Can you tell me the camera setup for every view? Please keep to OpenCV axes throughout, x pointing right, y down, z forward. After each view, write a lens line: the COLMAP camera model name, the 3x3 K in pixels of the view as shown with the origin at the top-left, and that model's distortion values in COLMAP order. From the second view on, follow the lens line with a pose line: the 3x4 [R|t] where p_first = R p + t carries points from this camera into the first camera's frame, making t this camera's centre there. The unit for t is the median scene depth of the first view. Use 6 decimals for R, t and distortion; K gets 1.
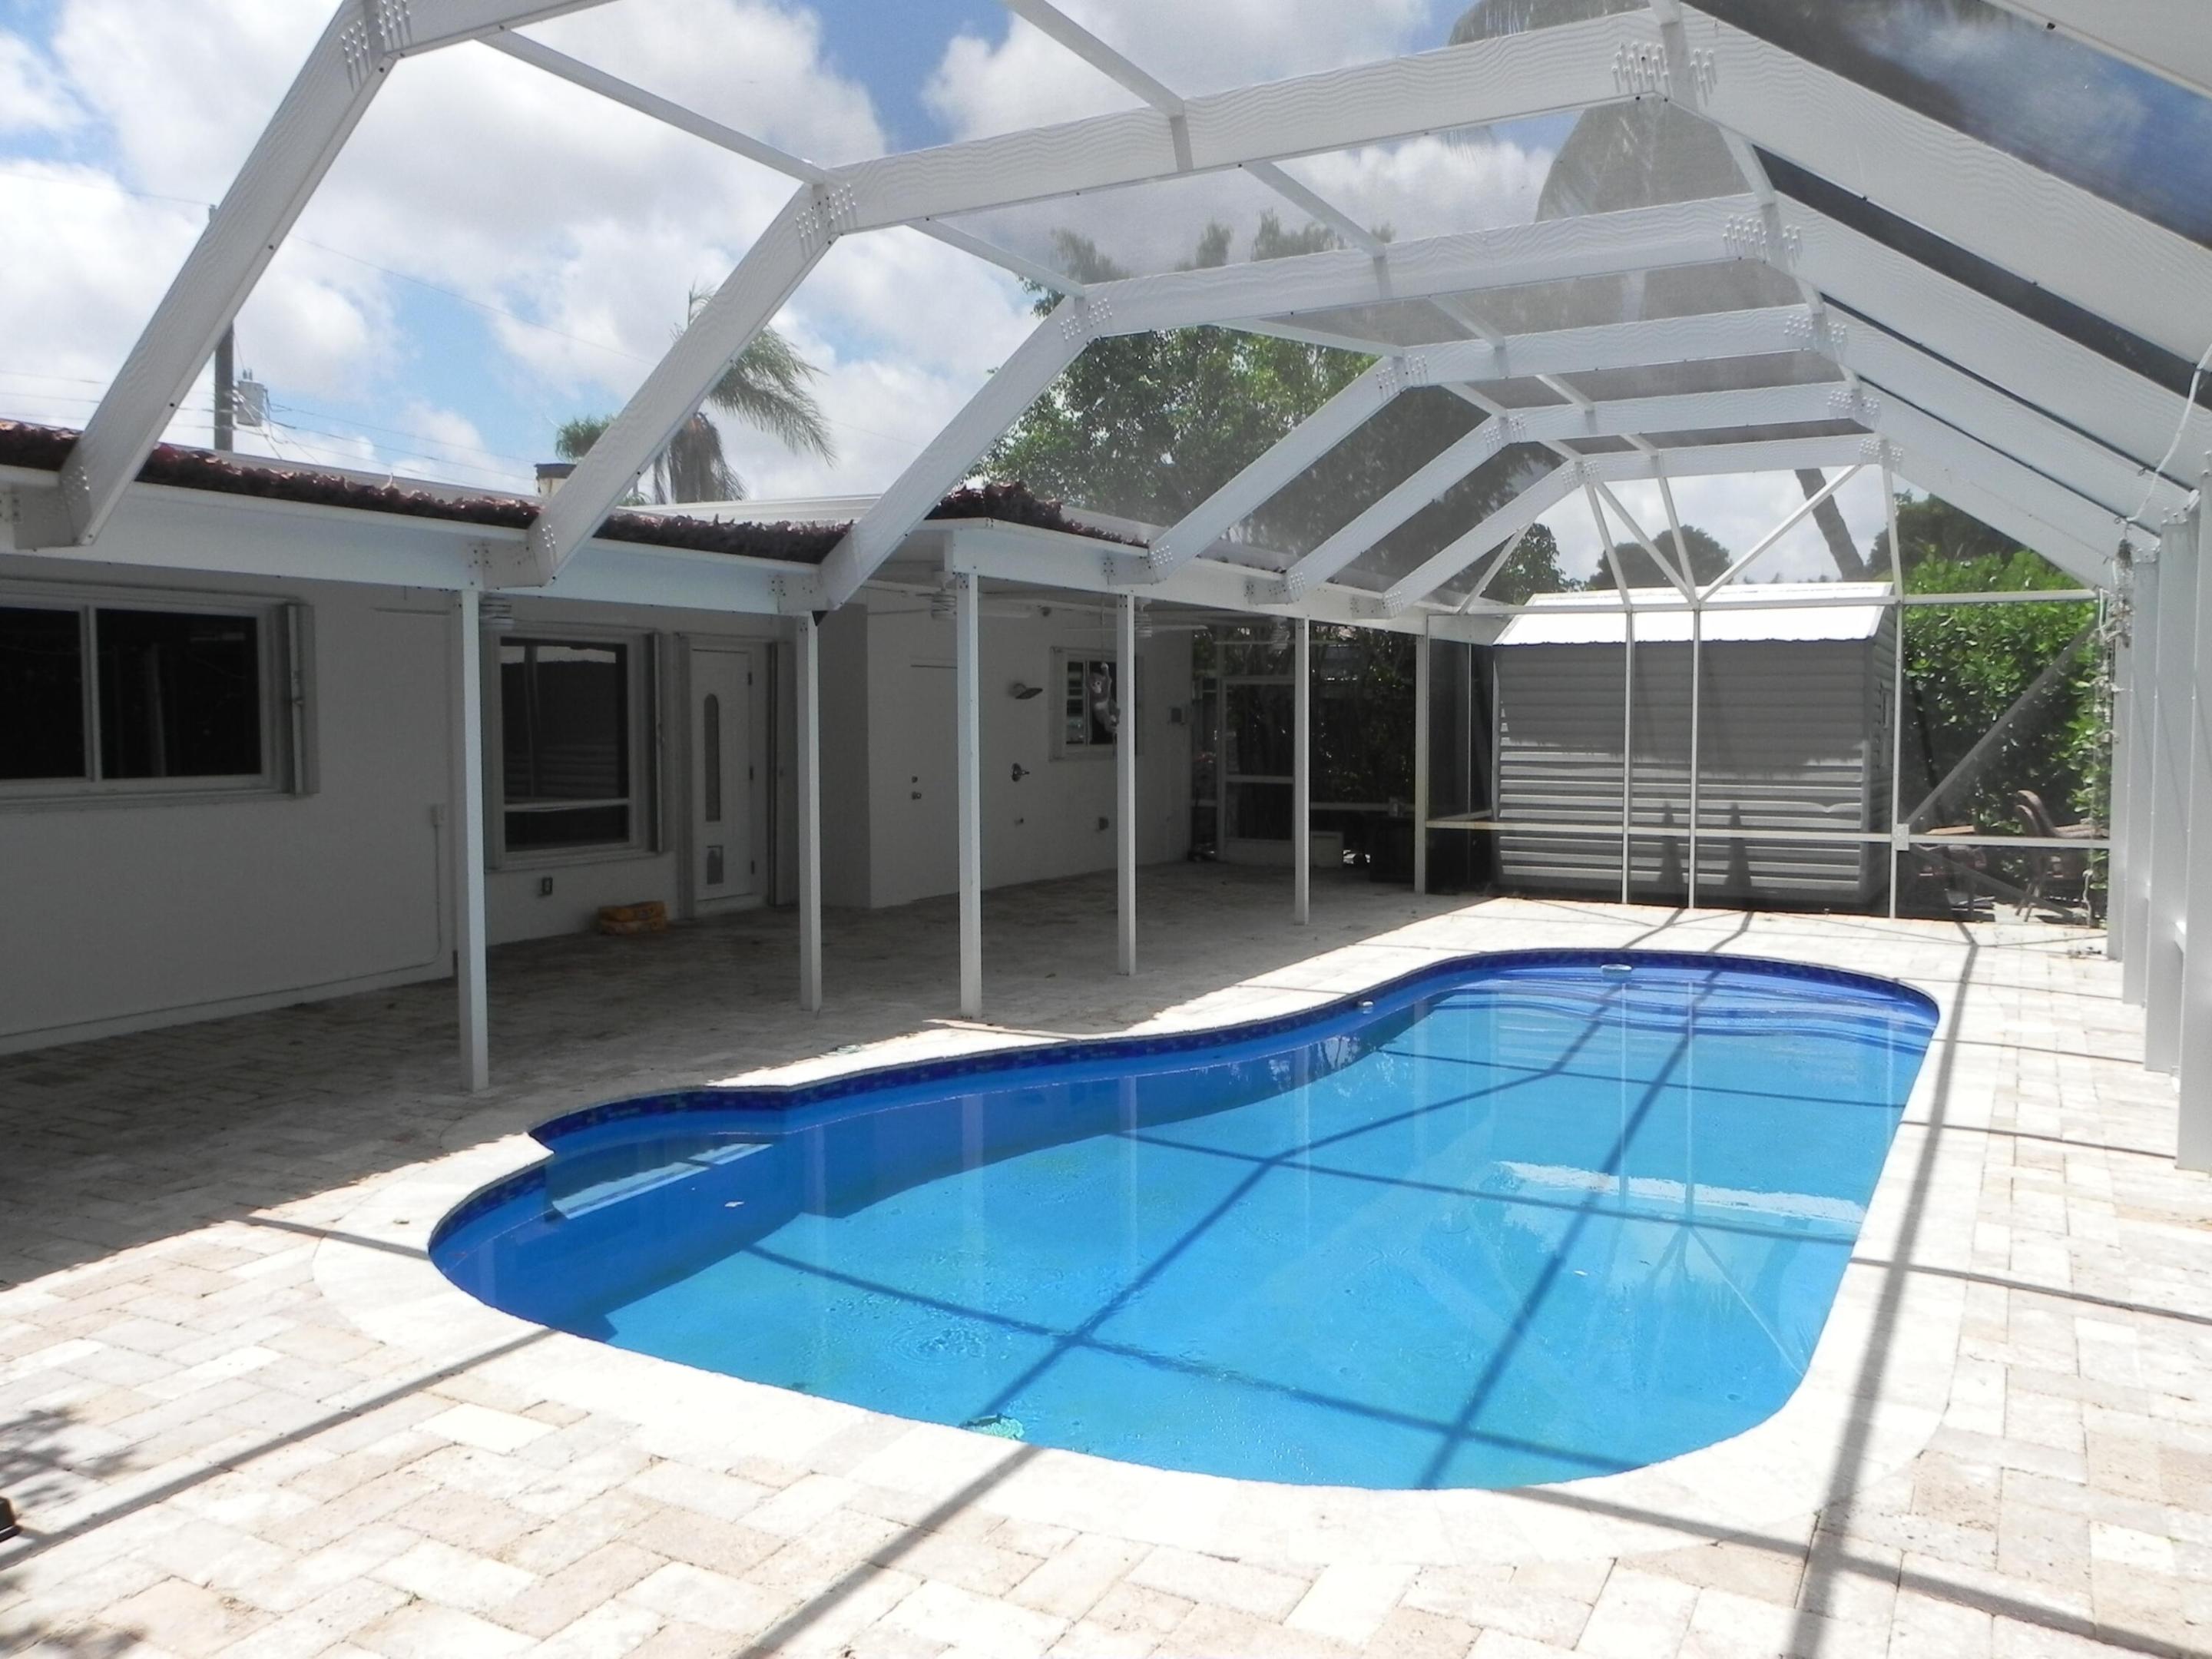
lens RADIAL K [[1713.3, 0, 1099.0], [0, 1713.3, 821.0], [0, 0, 1]] dist [-0.013339, 0.005975]
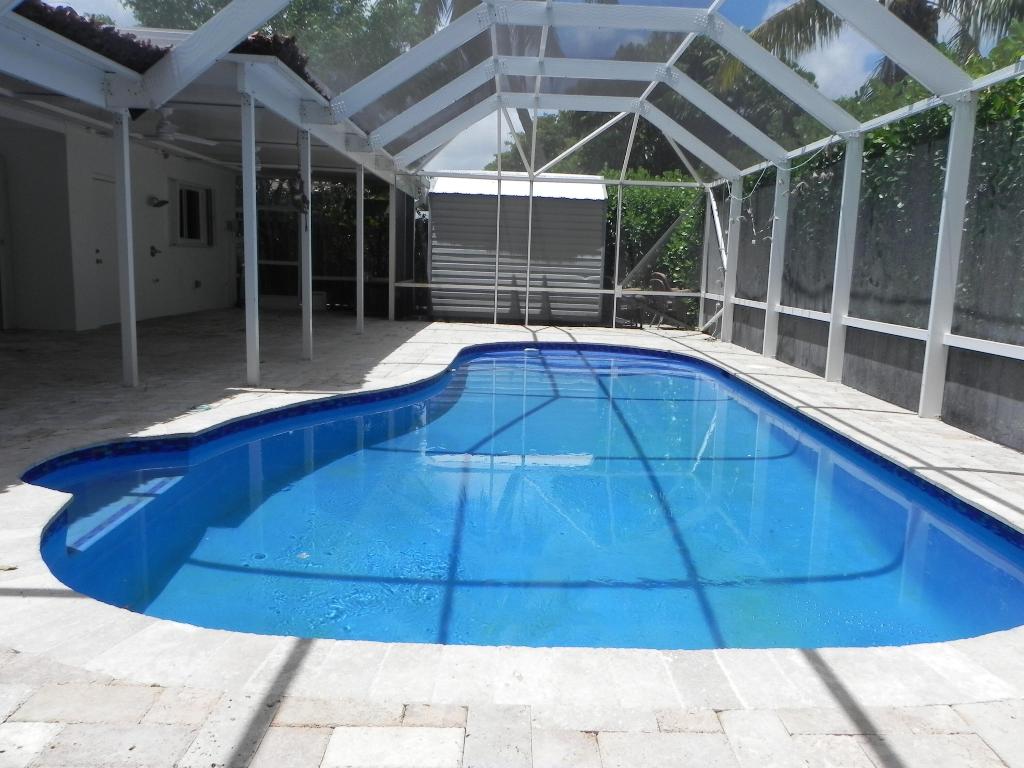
lens RADIAL K [[793.1, 0, 531.3], [0, 793.1, 376.8], [0, 0, 1]] dist [-0.013339, 0.005975]
pose [[0.862420, -0.042194, 0.504431, -0.143897], [-0.004603, 0.995825, 0.091168, 0.025152], [-0.506172, -0.080947, 0.858625, 0.158326]]
